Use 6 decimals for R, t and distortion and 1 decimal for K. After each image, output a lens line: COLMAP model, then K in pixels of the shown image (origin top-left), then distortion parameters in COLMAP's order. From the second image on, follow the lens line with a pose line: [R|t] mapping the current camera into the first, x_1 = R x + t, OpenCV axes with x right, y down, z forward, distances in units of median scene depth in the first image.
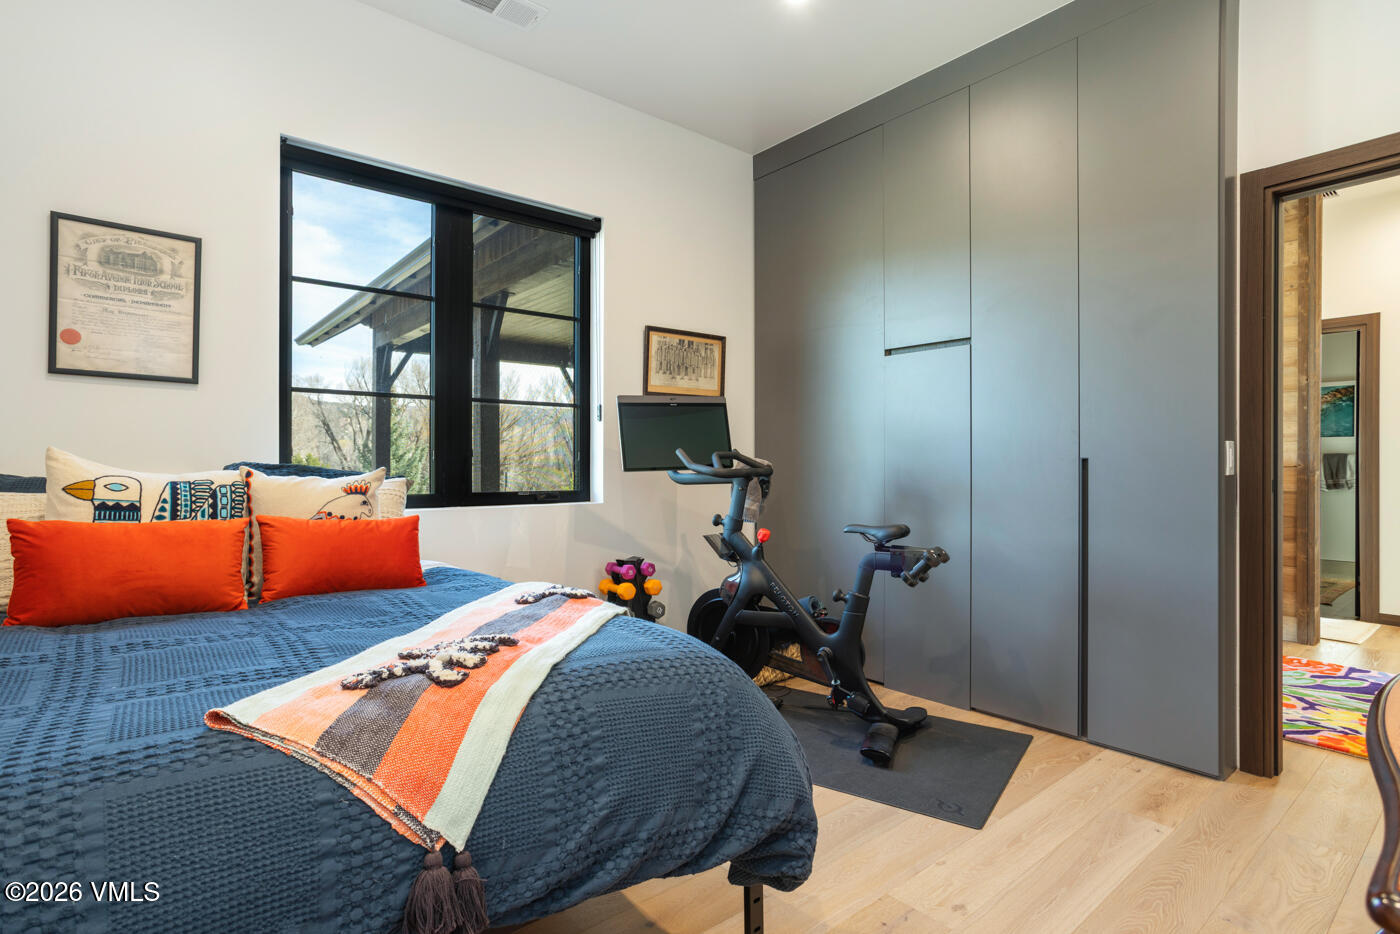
lens RADIAL K [[703.2, 0, 697.5], [0, 703.2, 459.6], [0, 0, 1]] dist [-0.063696, 0.045293]
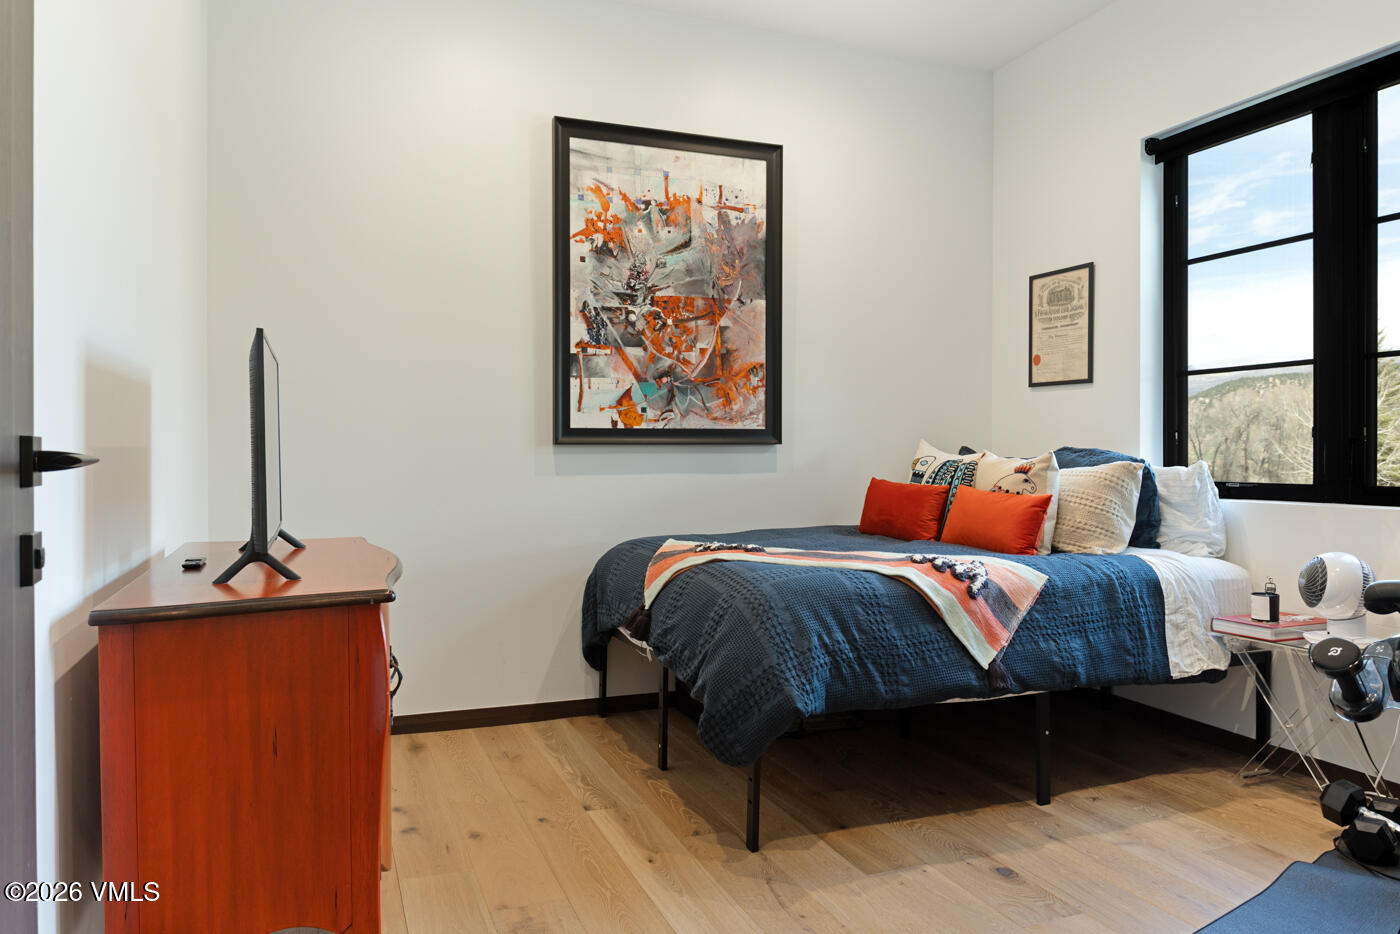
lens RADIAL K [[956.7, 0, 700.0], [0, 956.7, 467.0], [0, 0, 1]] dist [-0.000380, -0.000437]
pose [[-0.325914, 0.012535, -0.945316, 1.208016], [0.002754, 0.999920, 0.012310, 0.017291], [0.945395, 0.001409, -0.325923, 0.990534]]
